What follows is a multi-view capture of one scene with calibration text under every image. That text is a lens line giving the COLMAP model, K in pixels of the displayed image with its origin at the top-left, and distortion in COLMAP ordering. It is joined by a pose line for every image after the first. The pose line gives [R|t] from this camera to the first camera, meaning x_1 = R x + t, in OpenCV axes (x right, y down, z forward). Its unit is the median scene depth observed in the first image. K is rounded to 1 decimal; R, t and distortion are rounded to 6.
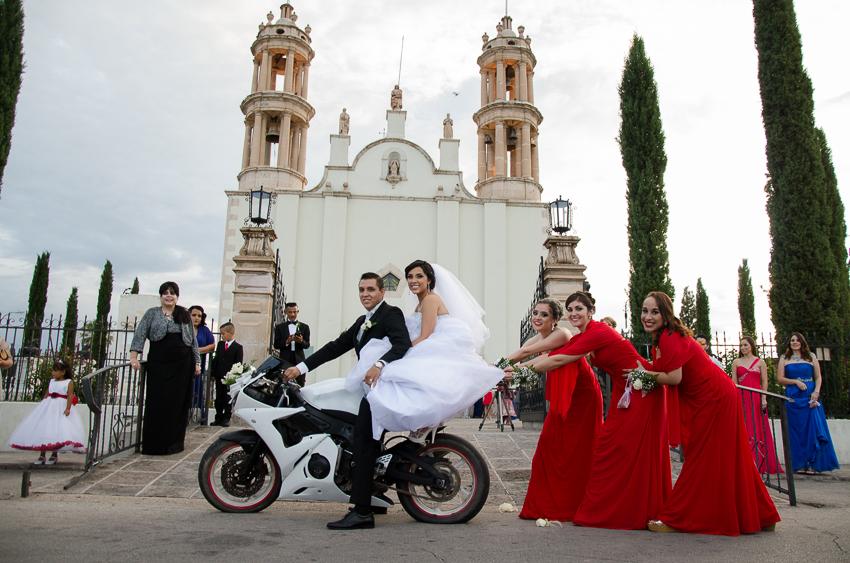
lens RADIAL K [[683.1, 0, 425.0], [0, 683.1, 281.5], [0, 0, 1]] dist [-0.142516, 0.124375]
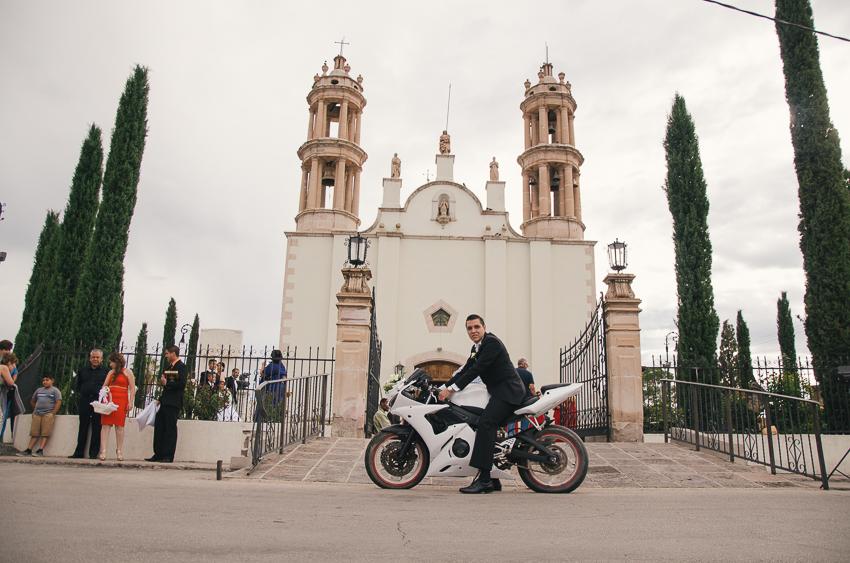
lens RADIAL K [[683.1, 0, 425.0], [0, 683.1, 281.5], [0, 0, 1]] dist [-0.142516, 0.124375]
pose [[0.998698, -0.008304, -0.050342, -0.064183], [0.005600, 0.998546, -0.053619, 0.005327], [0.050714, 0.053268, 0.997292, -0.146577]]
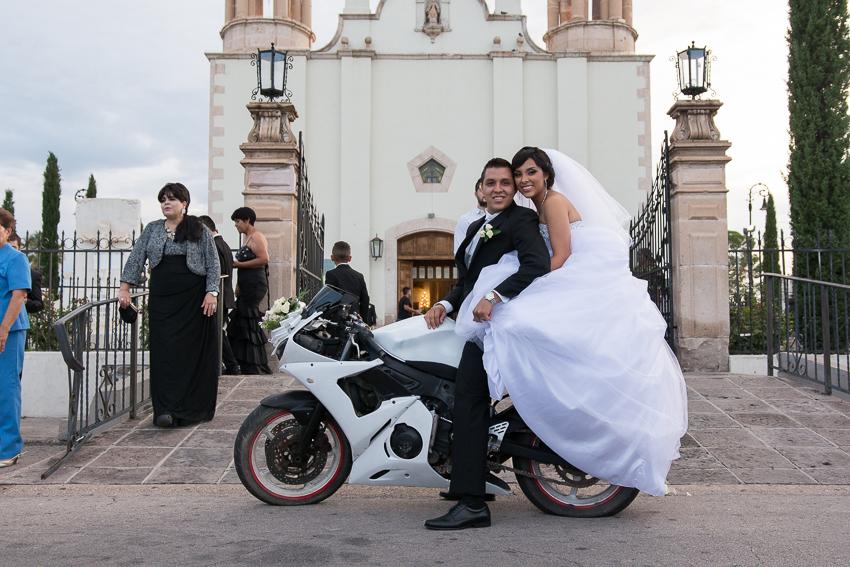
lens RADIAL K [[891.1, 0, 425.0], [0, 891.1, 283.5], [0, 0, 1]] dist [-0.057327, 0.315720]
pose [[0.998386, -0.024353, -0.051308, -0.034684], [0.030750, 0.991317, 0.127844, -0.004316], [0.047750, -0.129215, 0.990466, 0.036708]]
